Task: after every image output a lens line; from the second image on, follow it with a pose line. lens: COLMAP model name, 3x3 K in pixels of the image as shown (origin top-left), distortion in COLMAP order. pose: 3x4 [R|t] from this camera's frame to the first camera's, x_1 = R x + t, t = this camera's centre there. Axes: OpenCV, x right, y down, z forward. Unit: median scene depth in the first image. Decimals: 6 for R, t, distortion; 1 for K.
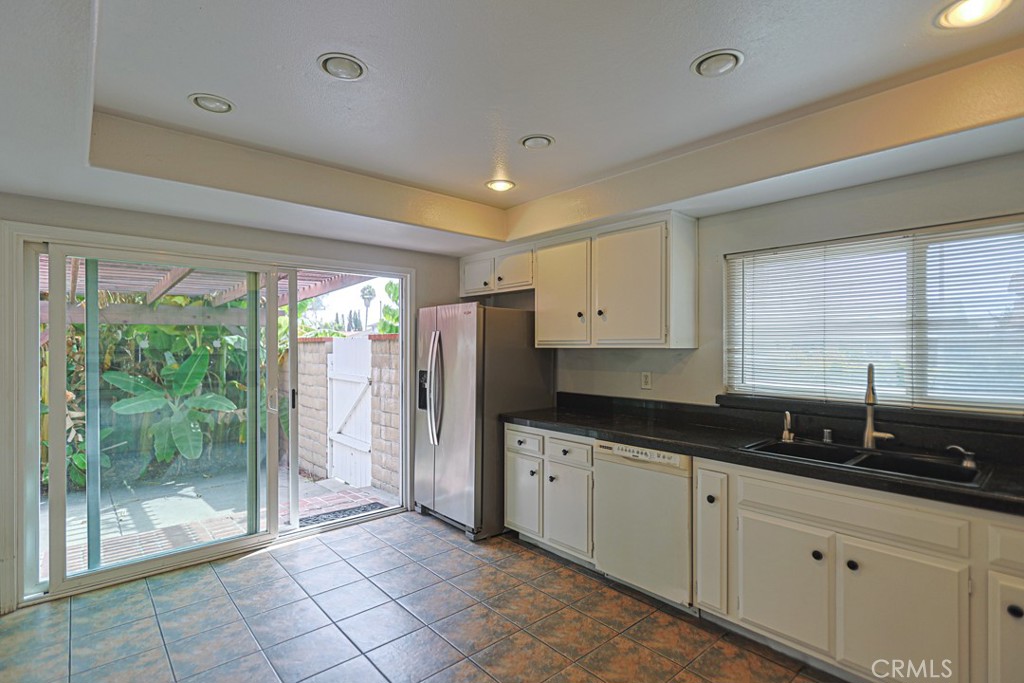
lens RADIAL K [[502.8, 0, 500.7], [0, 502.8, 341.8], [0, 0, 1]] dist [0.001289, 0.002244]
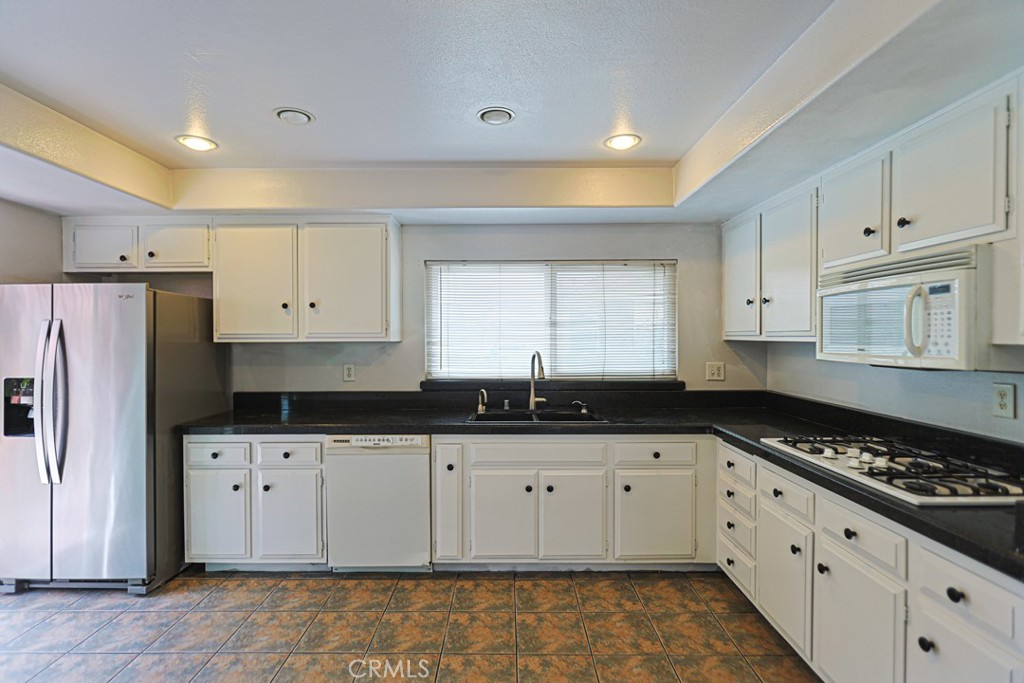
lens RADIAL K [[502.8, 0, 508.8], [0, 502.8, 337.4], [0, 0, 1]] dist [0.001289, 0.002244]
pose [[0.651432, -0.004832, 0.758692, -0.315064], [-0.002145, 0.999964, 0.008210, -0.005146], [-0.758704, -0.006976, 0.651398, 0.092343]]
